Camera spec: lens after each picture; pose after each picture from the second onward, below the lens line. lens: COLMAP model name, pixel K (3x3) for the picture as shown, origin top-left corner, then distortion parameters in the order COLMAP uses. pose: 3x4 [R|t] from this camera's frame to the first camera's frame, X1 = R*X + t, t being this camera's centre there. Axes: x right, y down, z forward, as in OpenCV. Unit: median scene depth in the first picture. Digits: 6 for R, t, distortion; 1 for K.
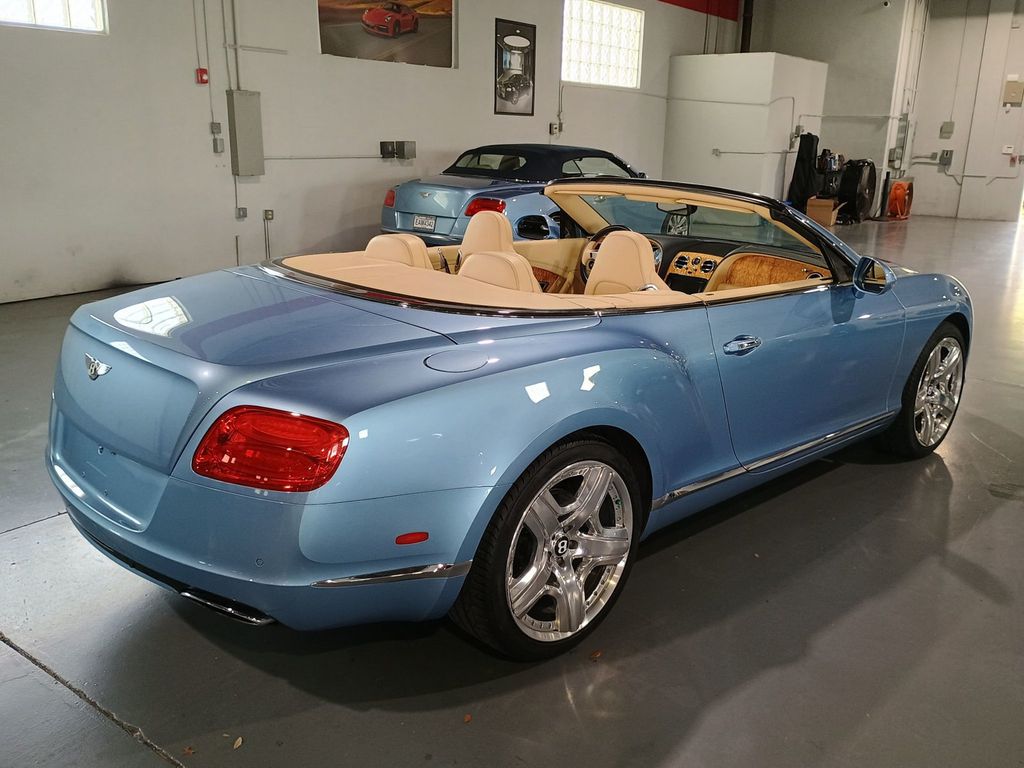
lens RADIAL K [[877.5, 0, 571.1], [0, 877.5, 377.0], [0, 0, 1]] dist [0.077162, -0.081260]
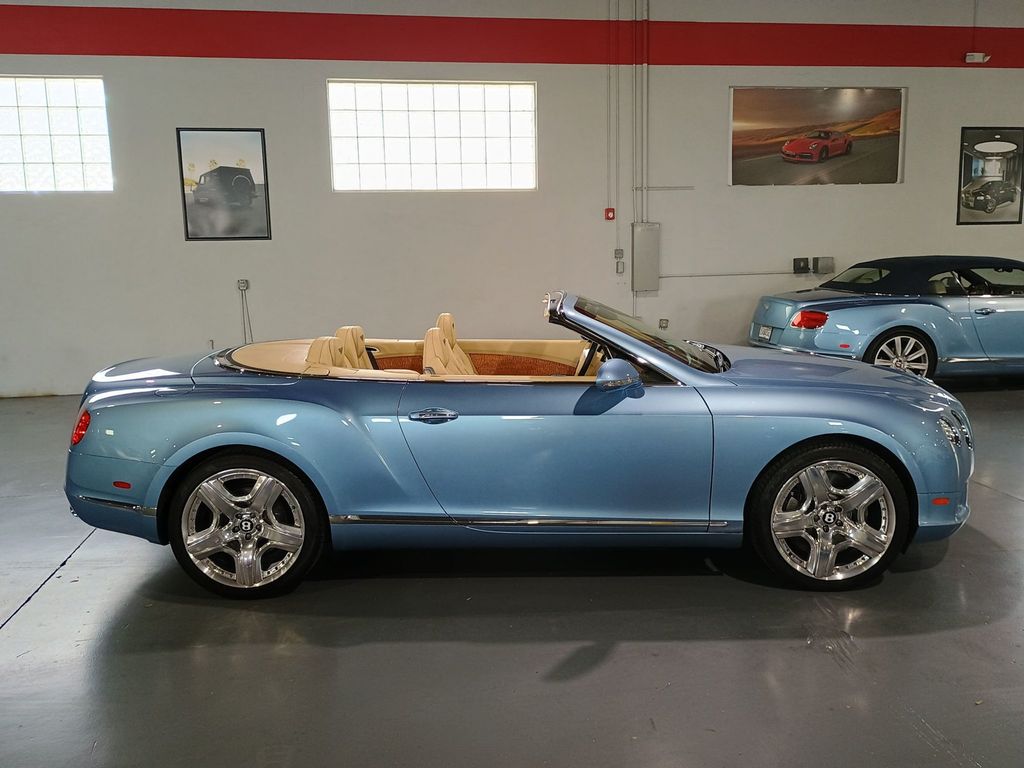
lens RADIAL K [[877.5, 0, 516.4], [0, 877.5, 375.6], [0, 0, 1]] dist [0.077162, -0.081260]
pose [[0.709454, 0.068308, -0.701434, 0.301520], [-0.158113, 0.985347, -0.063964, -0.008147], [0.686786, 0.156285, 0.709859, 0.044319]]
